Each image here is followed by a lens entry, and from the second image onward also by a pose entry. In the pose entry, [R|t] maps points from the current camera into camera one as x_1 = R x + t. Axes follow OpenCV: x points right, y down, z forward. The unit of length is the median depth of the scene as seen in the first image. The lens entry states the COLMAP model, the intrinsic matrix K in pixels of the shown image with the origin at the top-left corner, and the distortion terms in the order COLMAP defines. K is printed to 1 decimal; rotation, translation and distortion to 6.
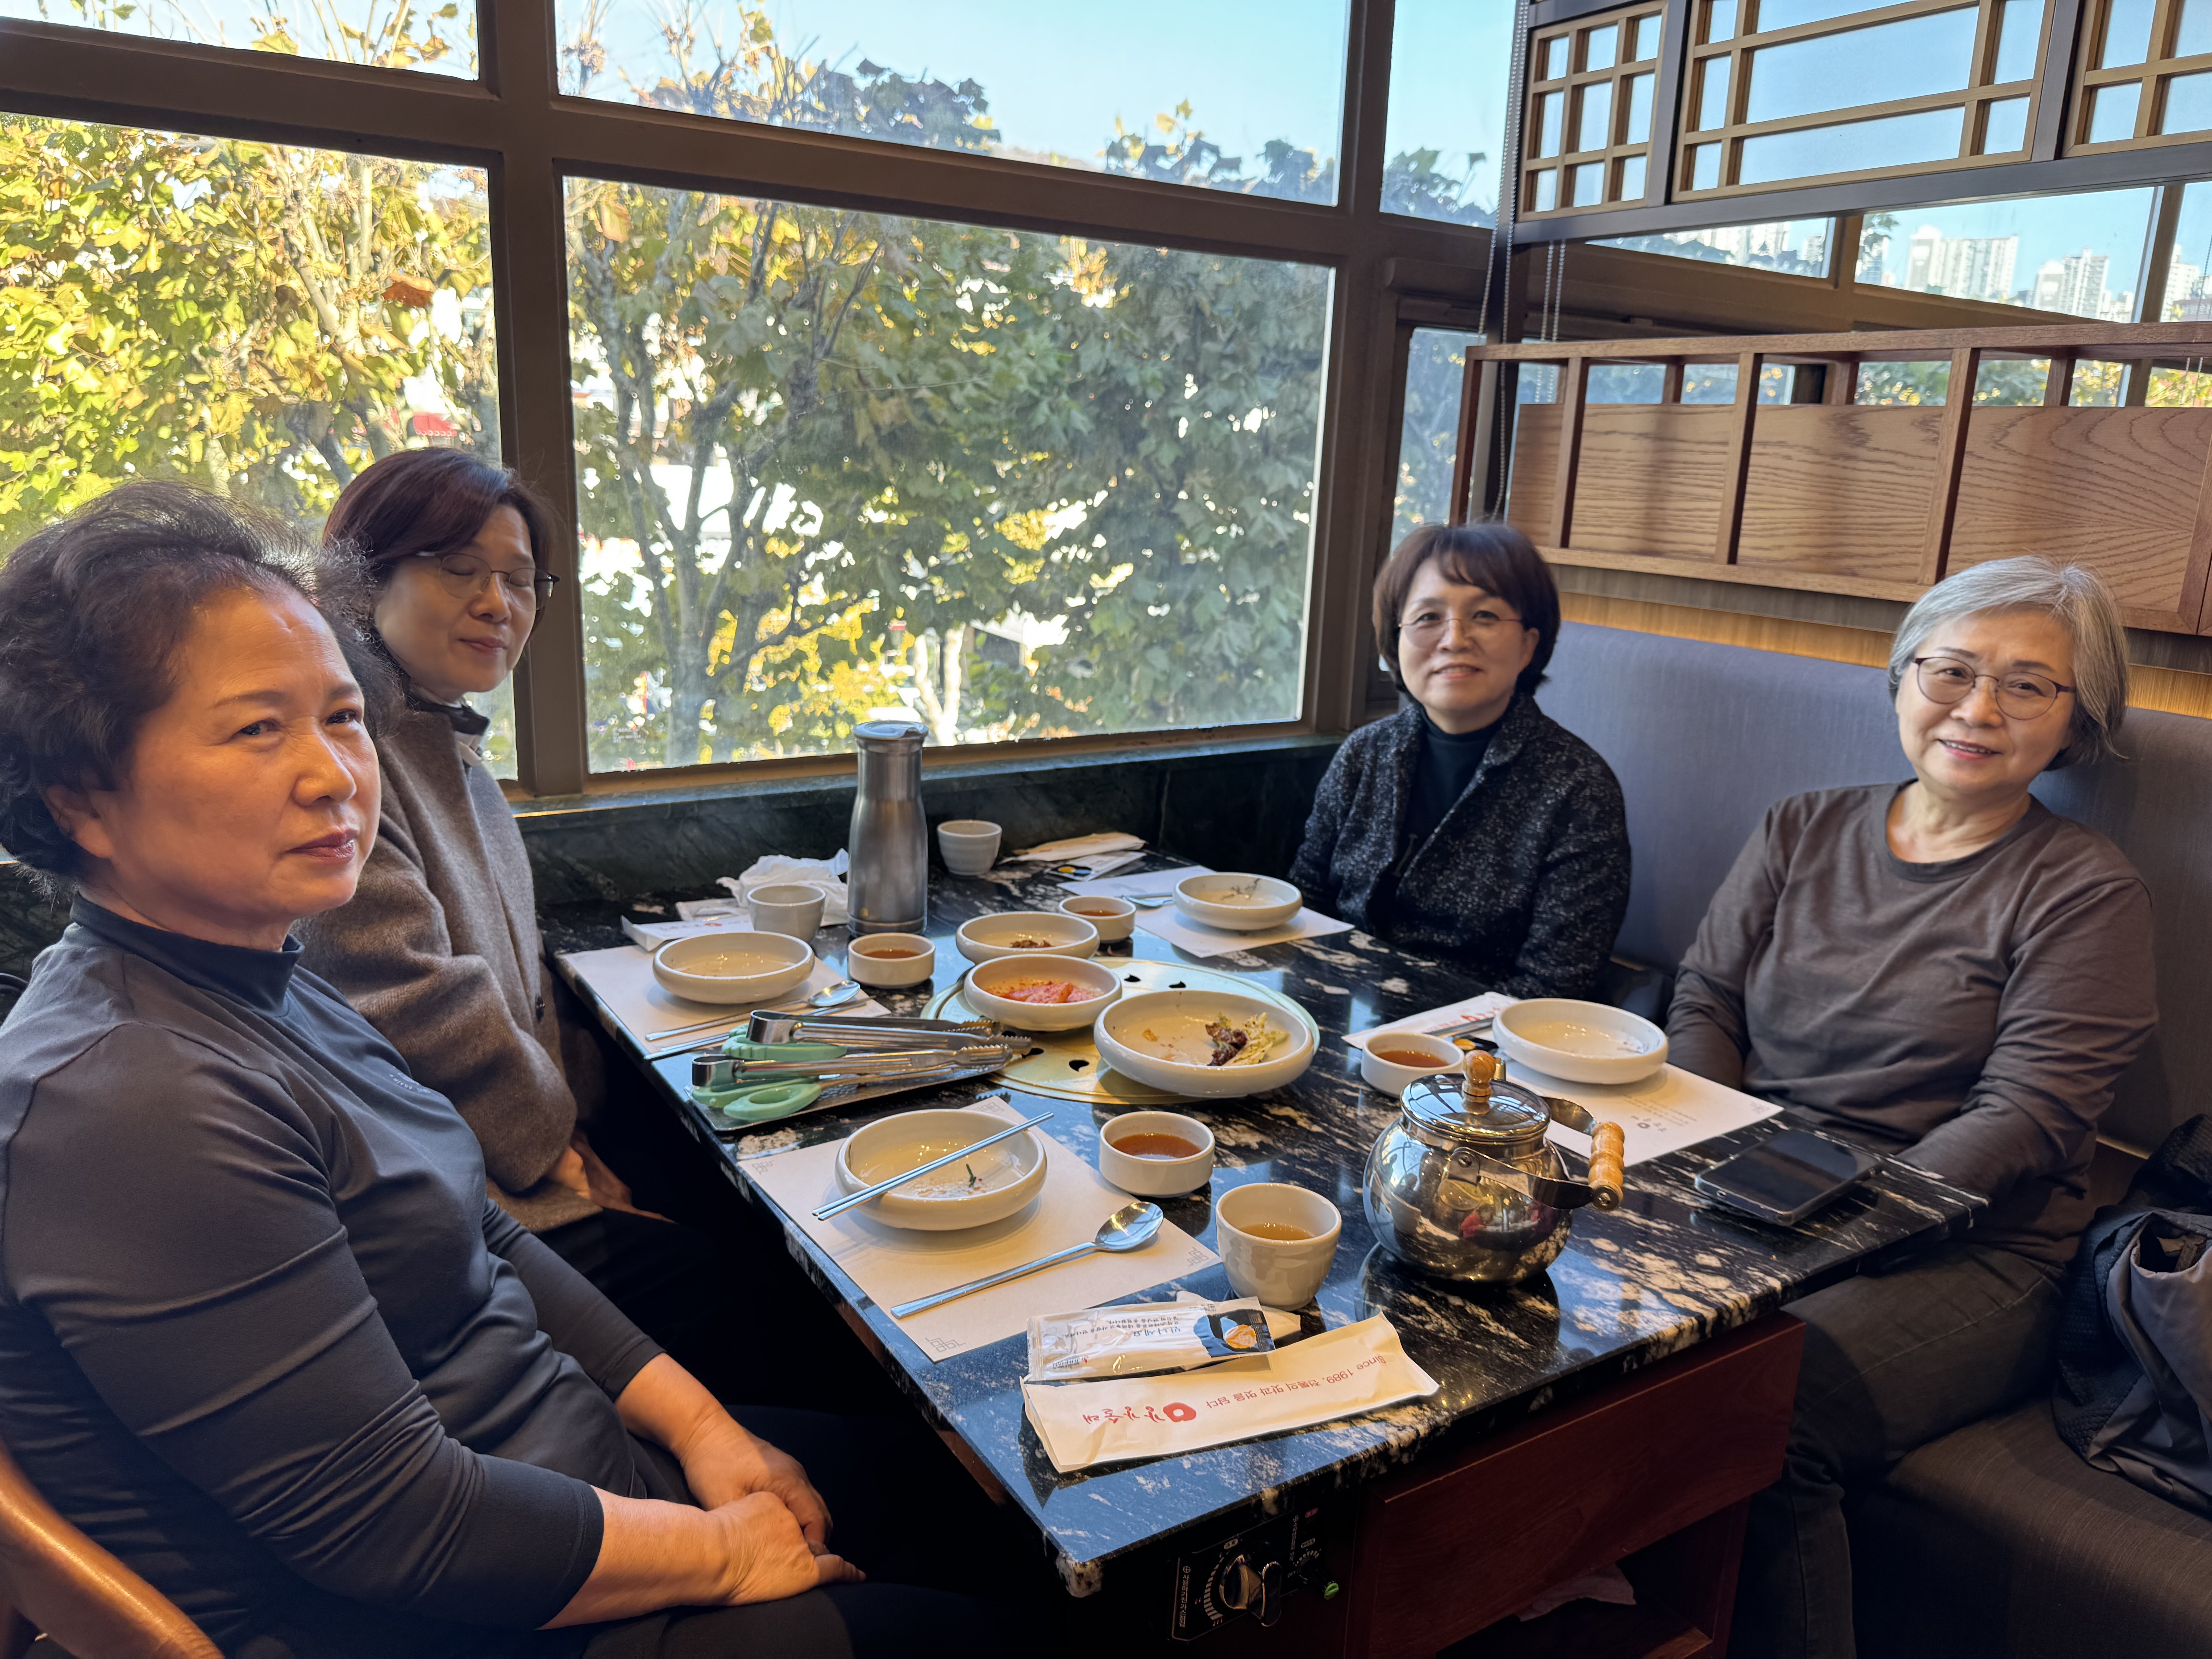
lens RADIAL K [[1555.3, 0, 1096.0], [0, 1555.3, 820.7], [0, 0, 1]] dist [0.001642, -0.013334]
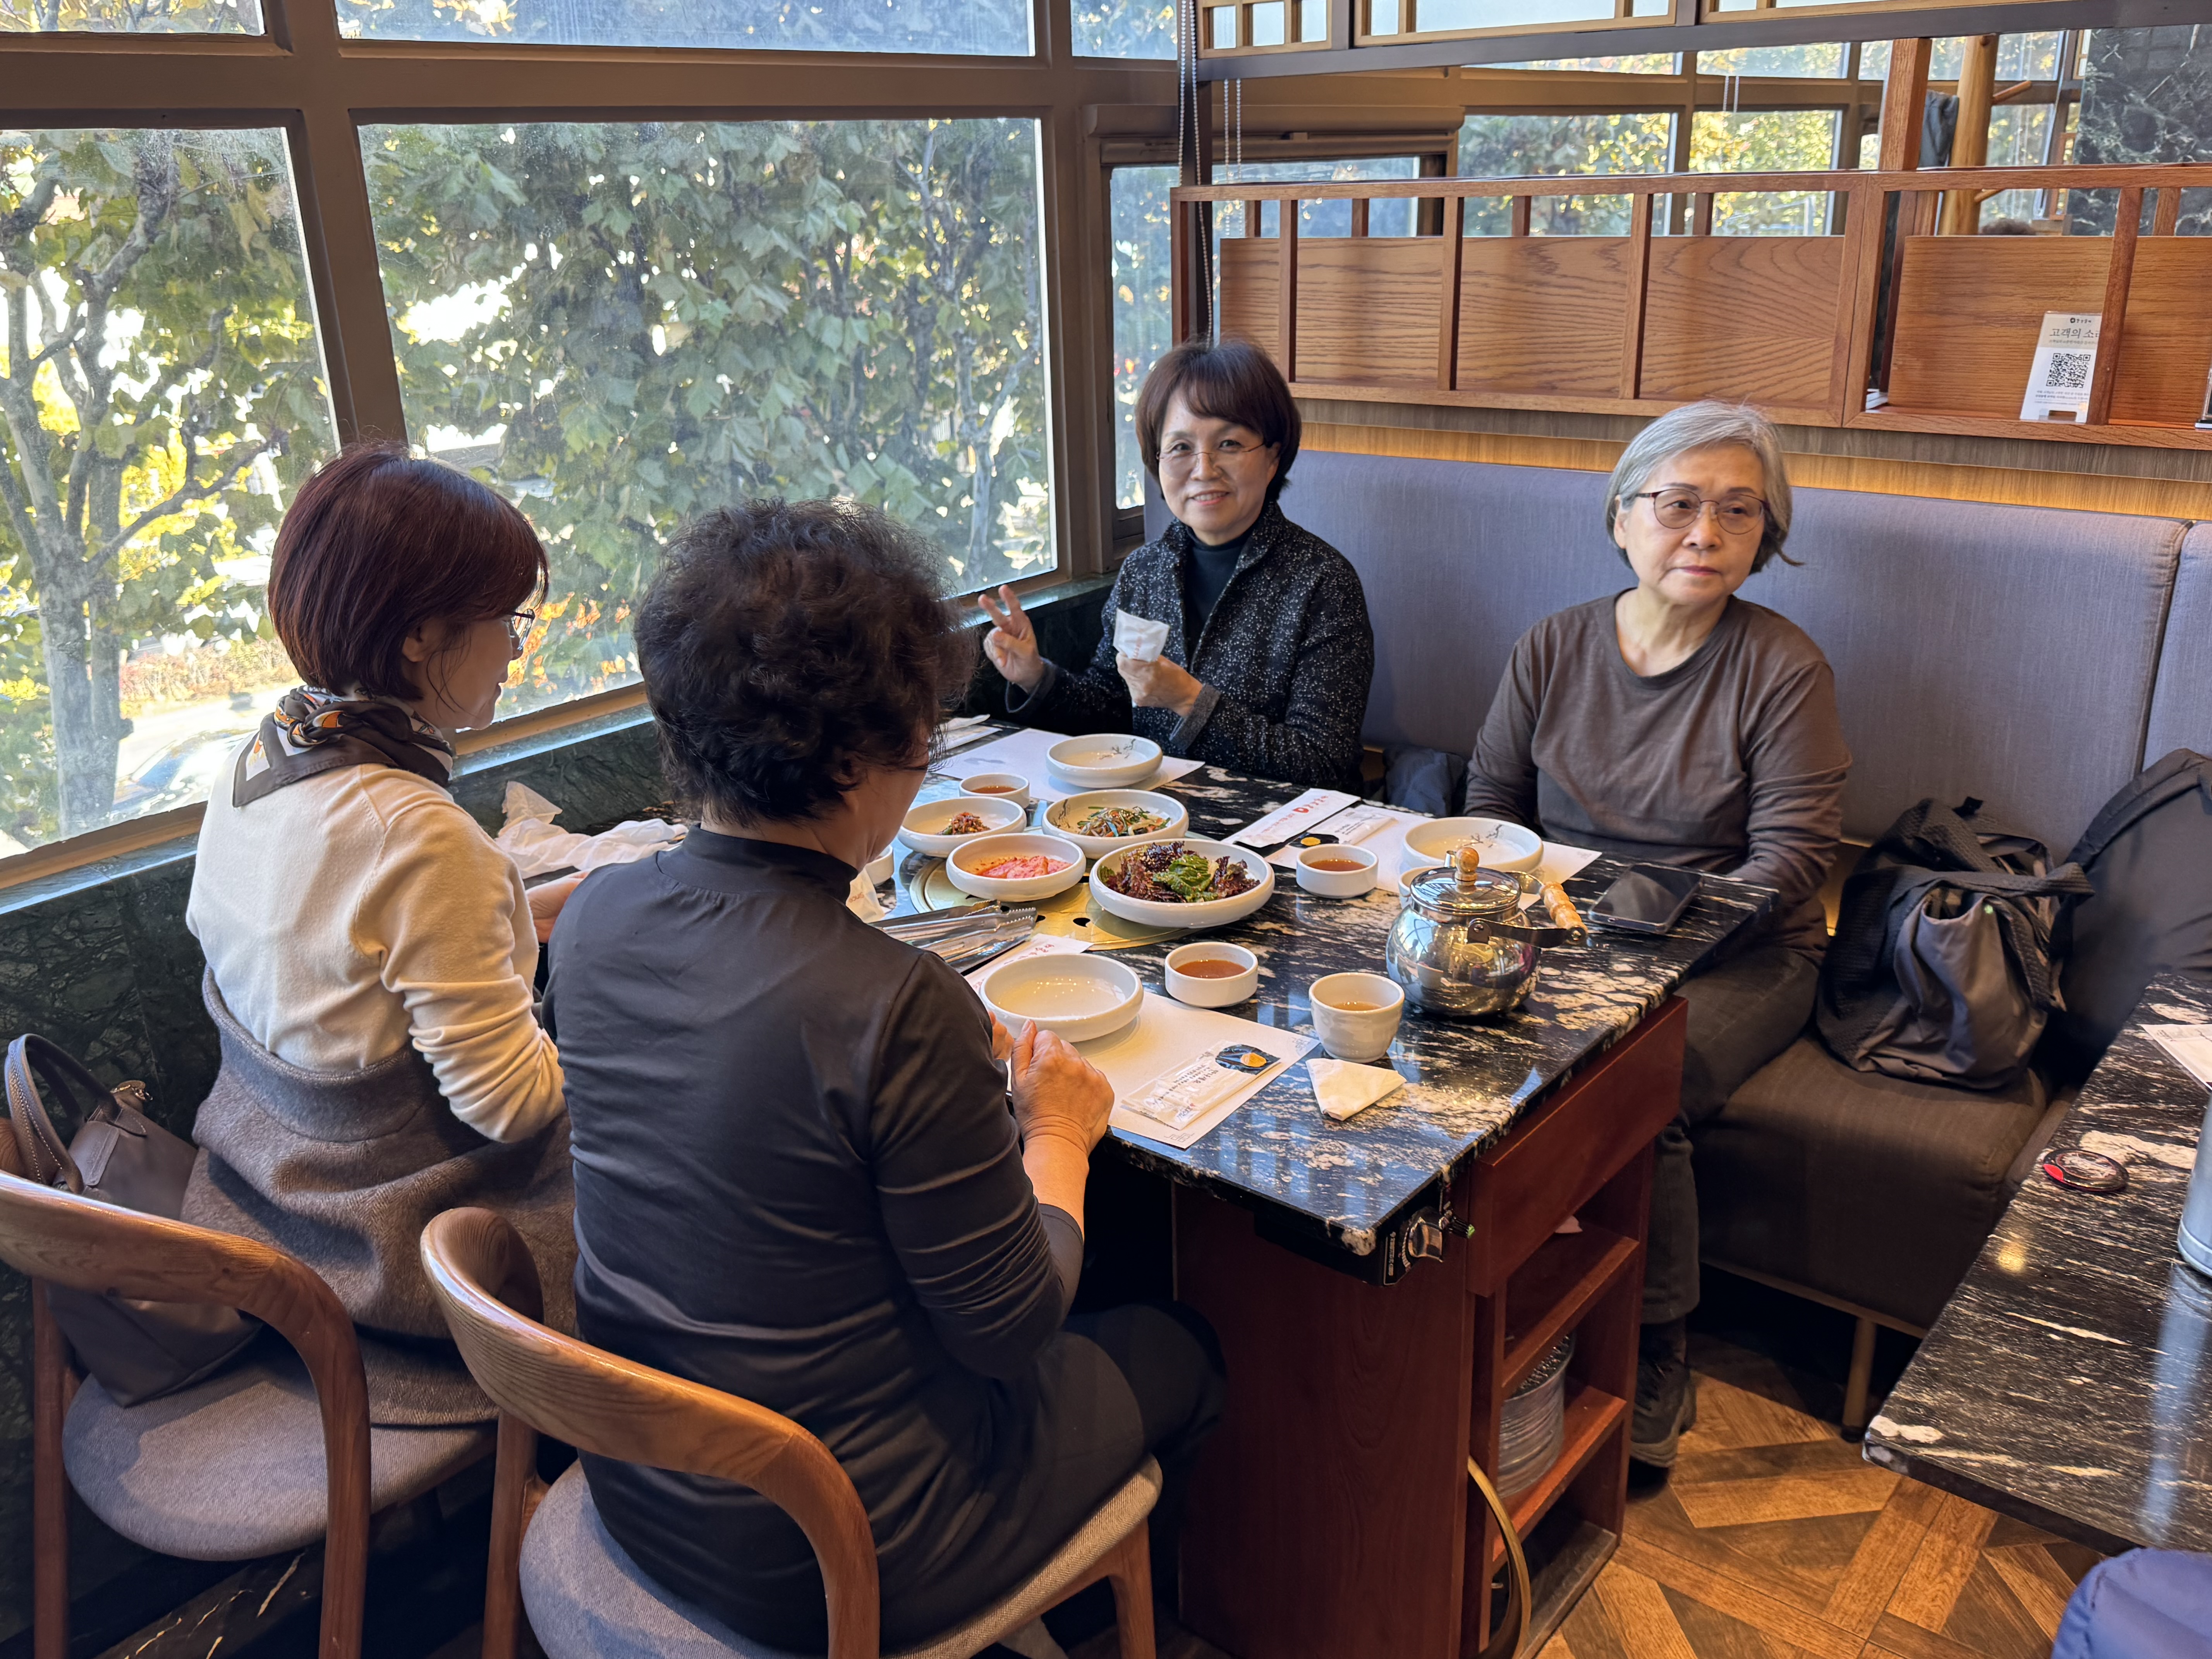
lens RADIAL K [[1840.4, 0, 1051.8], [0, 1840.4, 845.3], [0, 0, 1]] dist [0.025985, -0.036571]
pose [[0.948697, -0.175816, 0.262798, -0.252888], [0.142873, 0.979825, 0.139749, -0.063037], [-0.282066, -0.095032, 0.954677, -0.206036]]
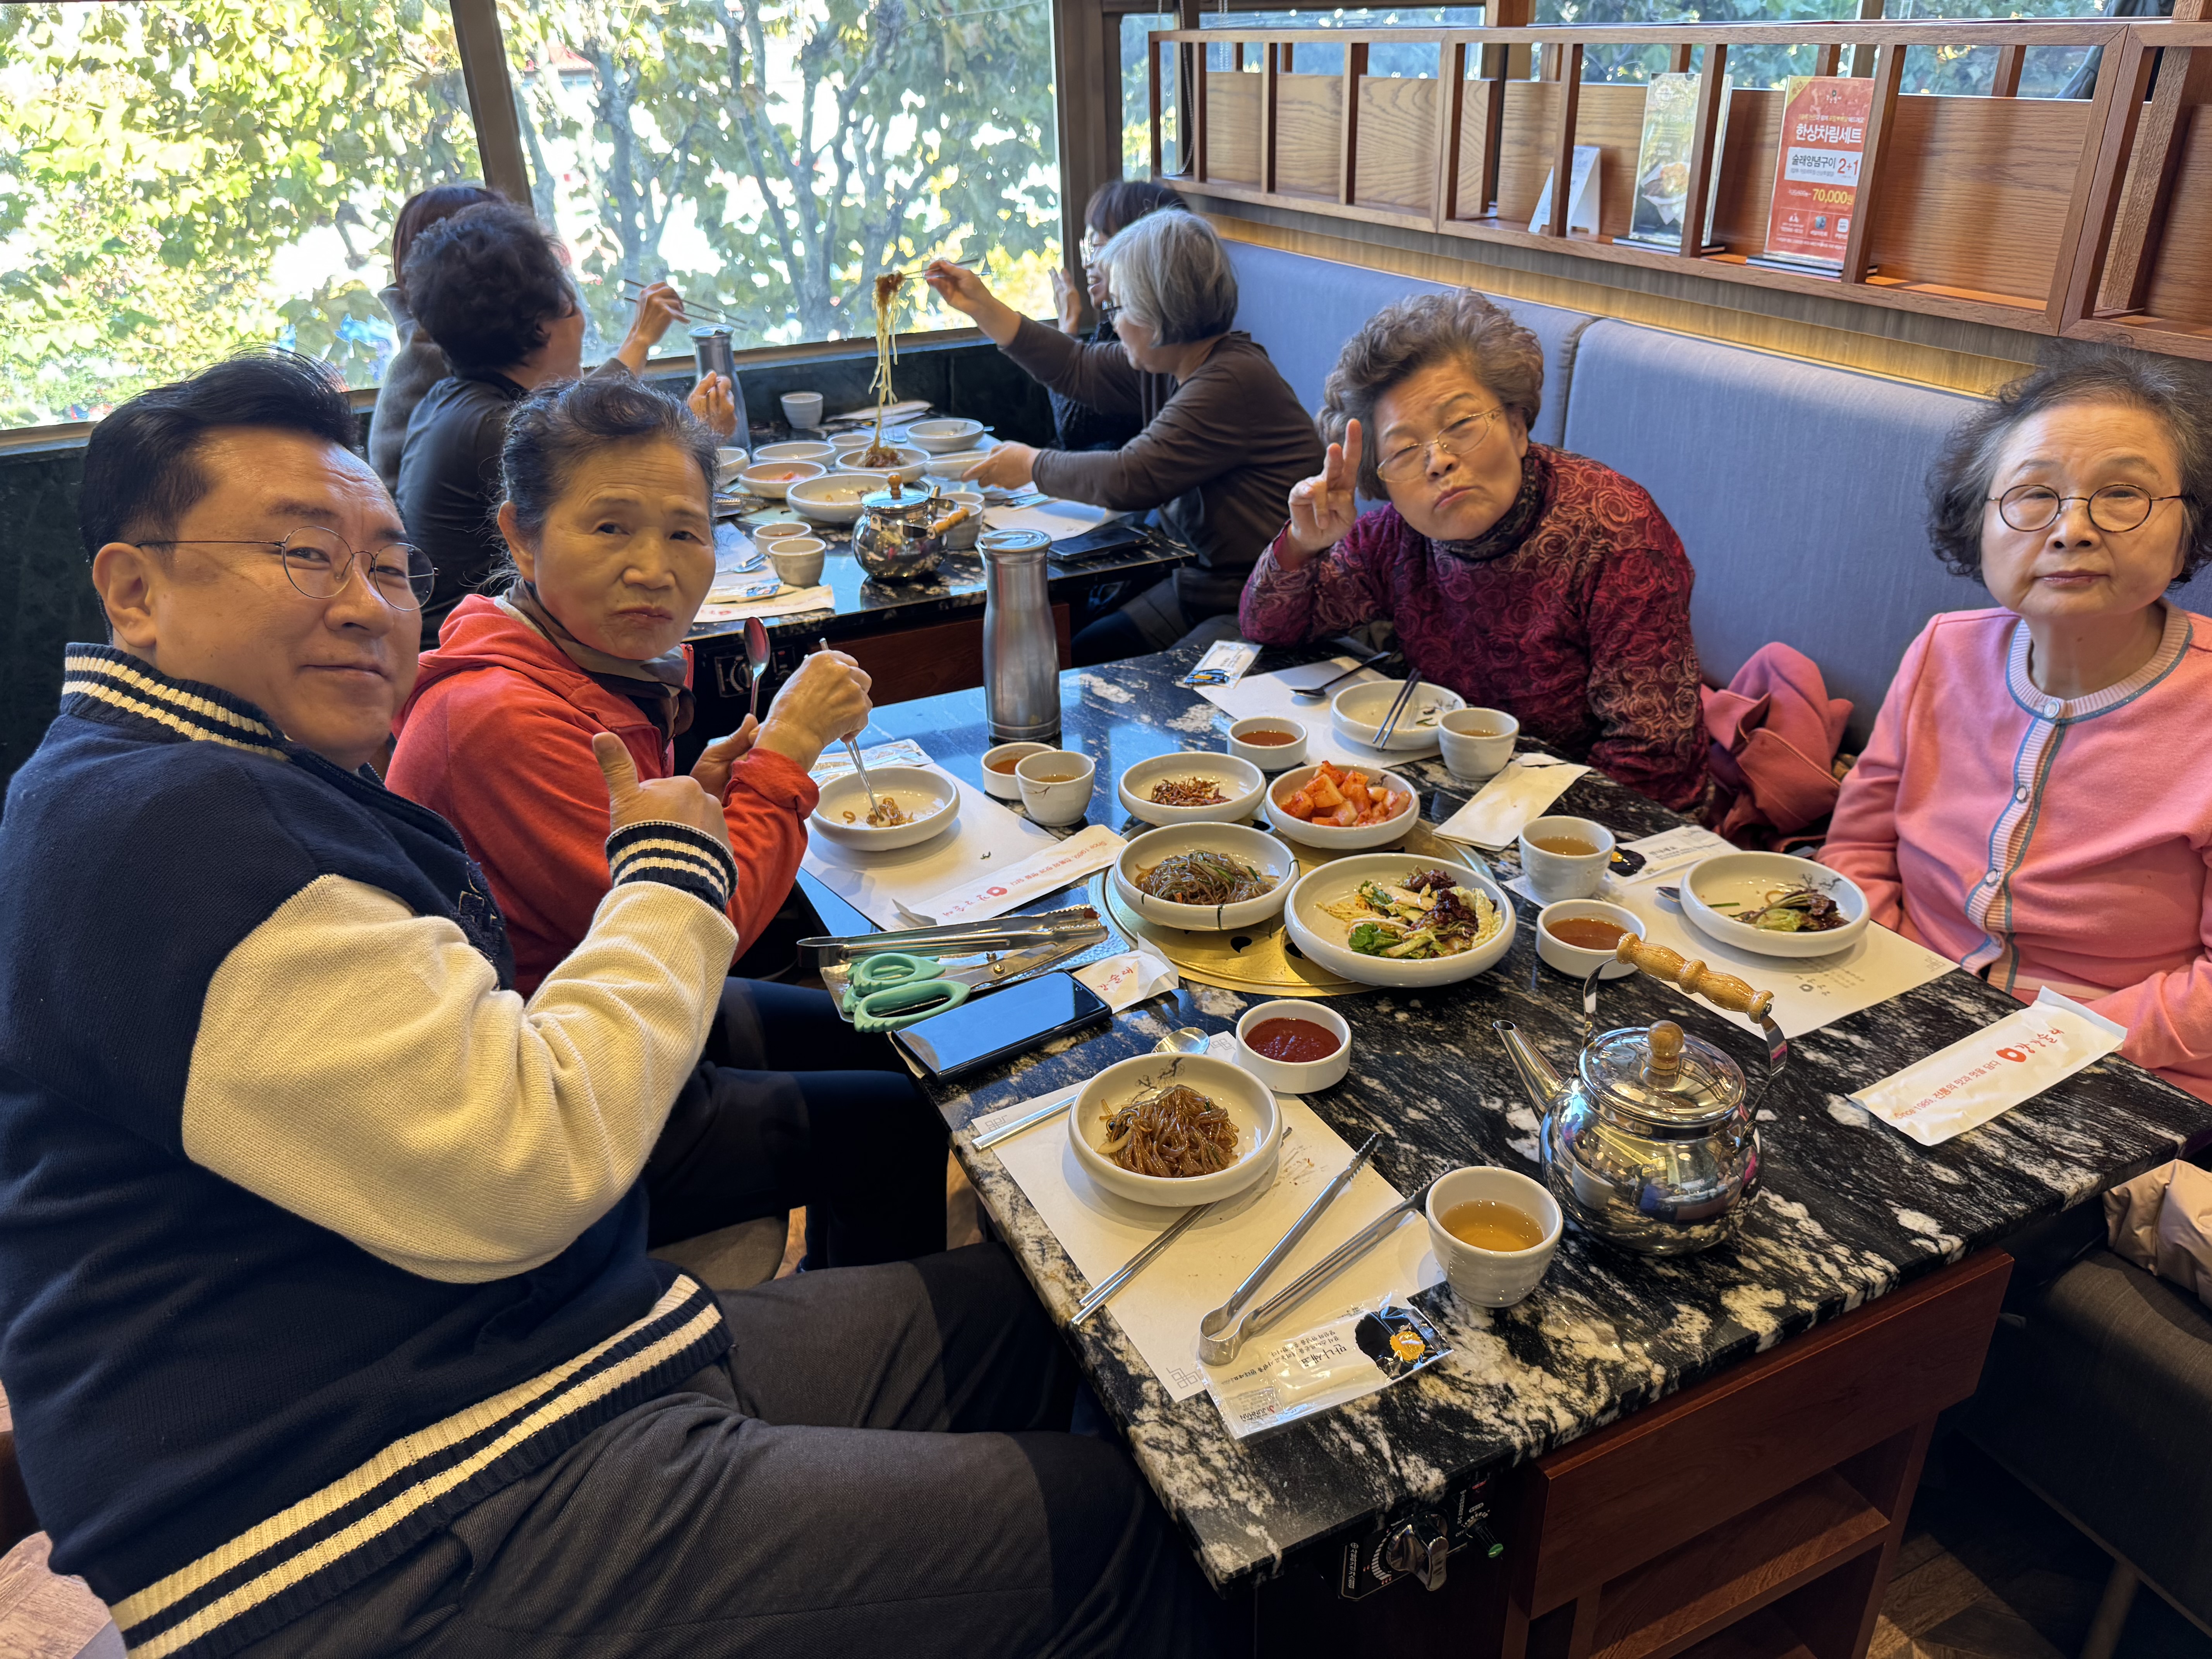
lens RADIAL K [[1555.3, 0, 1103.5], [0, 1555.3, 839.2], [0, 0, 1]] dist [0.001642, -0.013334]
pose [[0.990385, -0.005773, -0.138216, 0.418197], [0.039216, 0.969859, 0.240490, 0.069248], [0.132662, -0.243598, 0.960761, -0.577099]]
